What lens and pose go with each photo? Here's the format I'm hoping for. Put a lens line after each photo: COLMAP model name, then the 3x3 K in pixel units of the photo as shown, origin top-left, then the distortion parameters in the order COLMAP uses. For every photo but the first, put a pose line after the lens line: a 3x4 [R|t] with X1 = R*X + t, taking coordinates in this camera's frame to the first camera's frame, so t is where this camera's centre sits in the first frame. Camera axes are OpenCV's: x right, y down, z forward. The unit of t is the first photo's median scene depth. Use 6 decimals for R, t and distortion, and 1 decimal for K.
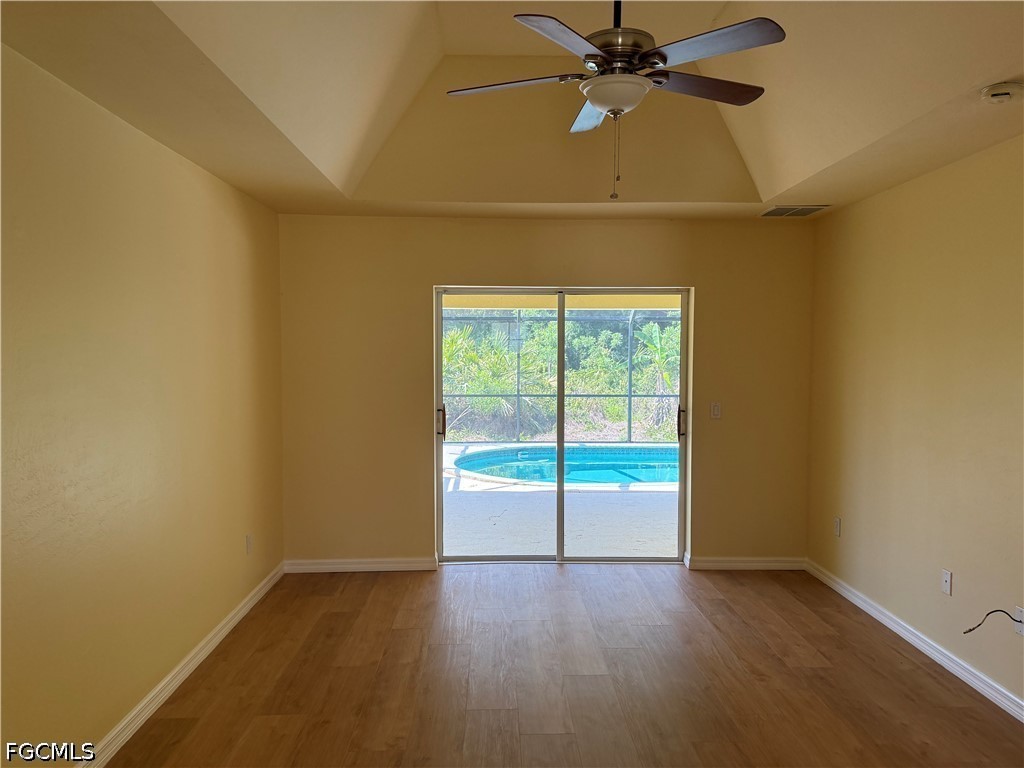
lens RADIAL K [[716.4, 0, 506.0], [0, 716.4, 390.3], [0, 0, 1]] dist [0.109147, -0.154000]
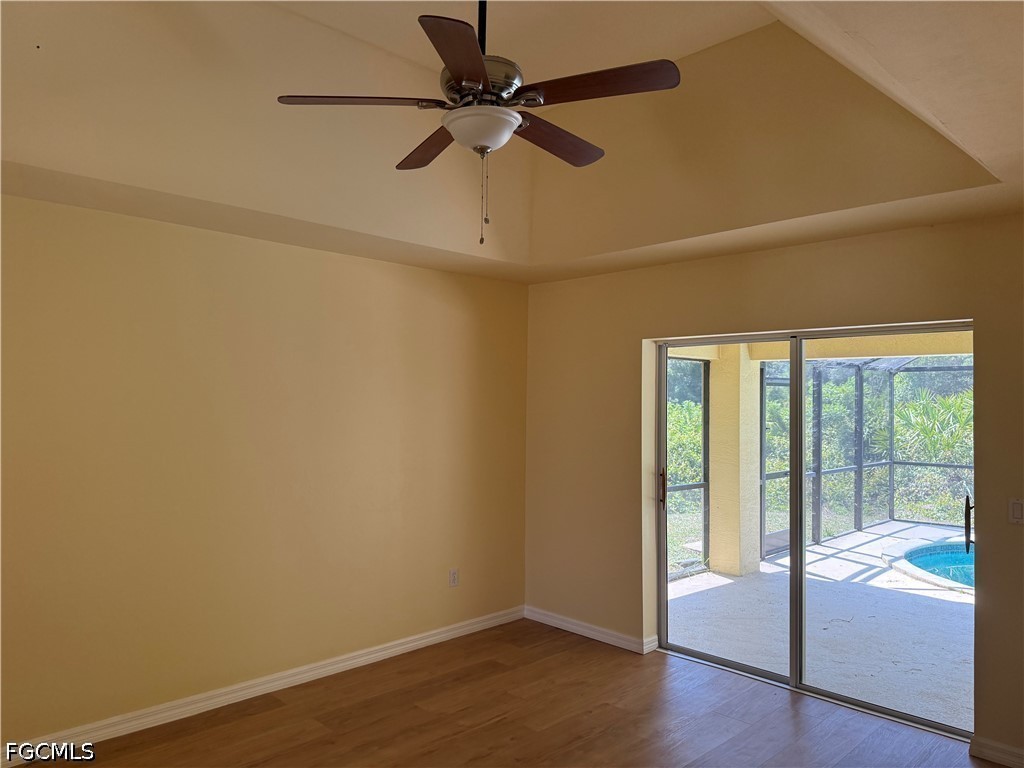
lens RADIAL K [[716.4, 0, 506.0], [0, 716.4, 390.3], [0, 0, 1]] dist [0.109147, -0.154000]
pose [[0.682993, -0.005976, -0.730400, 0.451628], [-0.048979, 0.997341, -0.053961, -0.020939], [0.728781, 0.072629, 0.680885, 0.238327]]
